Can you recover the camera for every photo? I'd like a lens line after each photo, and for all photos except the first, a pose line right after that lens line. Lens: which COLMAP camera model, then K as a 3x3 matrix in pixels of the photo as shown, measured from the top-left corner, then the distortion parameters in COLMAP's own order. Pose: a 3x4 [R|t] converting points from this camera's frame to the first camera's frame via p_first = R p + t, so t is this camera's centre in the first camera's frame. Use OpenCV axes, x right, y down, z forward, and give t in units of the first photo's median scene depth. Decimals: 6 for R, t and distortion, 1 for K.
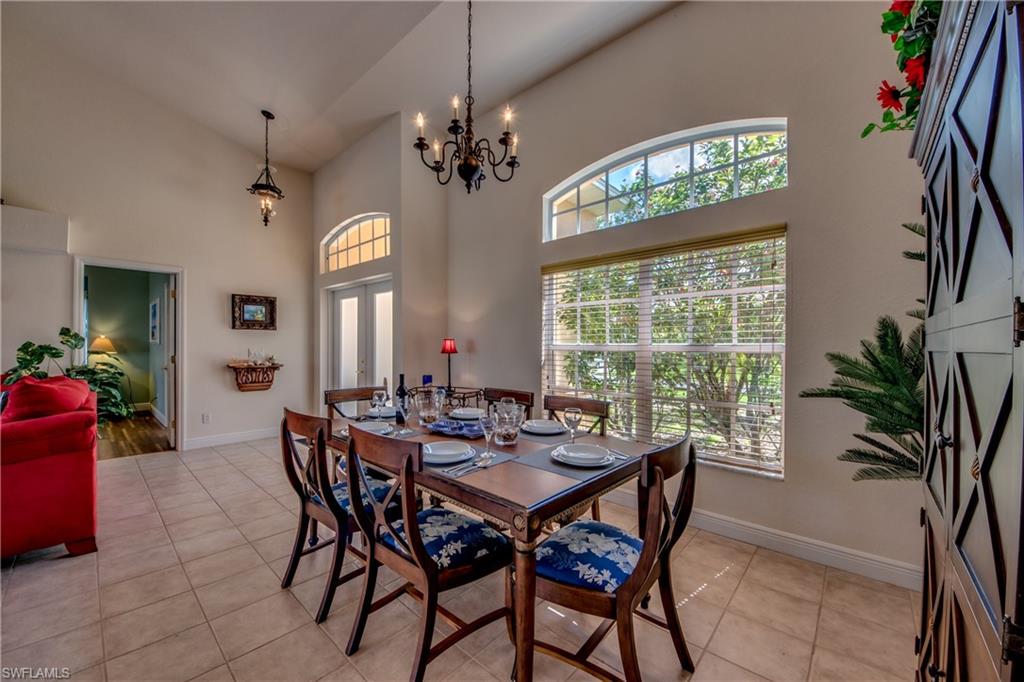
lens RADIAL K [[387.2, 0, 515.6], [0, 387.2, 350.3], [0, 0, 1]] dist [0.000974, -0.007520]
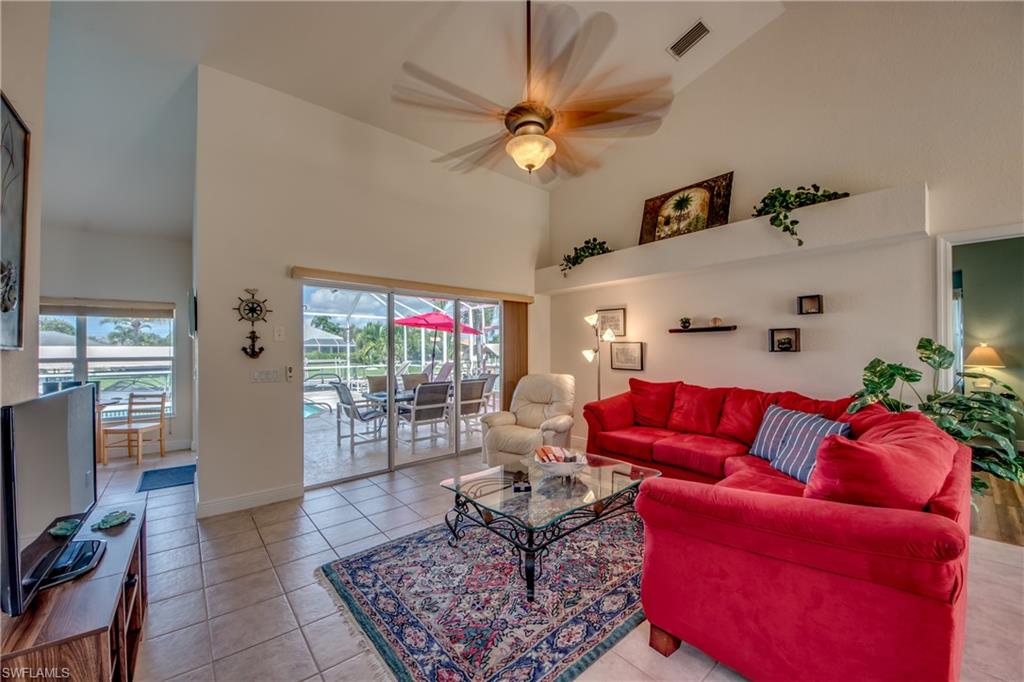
lens RADIAL K [[389.1, 0, 494.0], [0, 389.1, 343.6], [0, 0, 1]] dist [0.001053, -0.006752]
pose [[-0.159450, -0.018530, -0.987032, -0.338403], [-0.009477, 0.999806, -0.017239, -0.029515], [0.987161, 0.006605, -0.159595, 0.318902]]
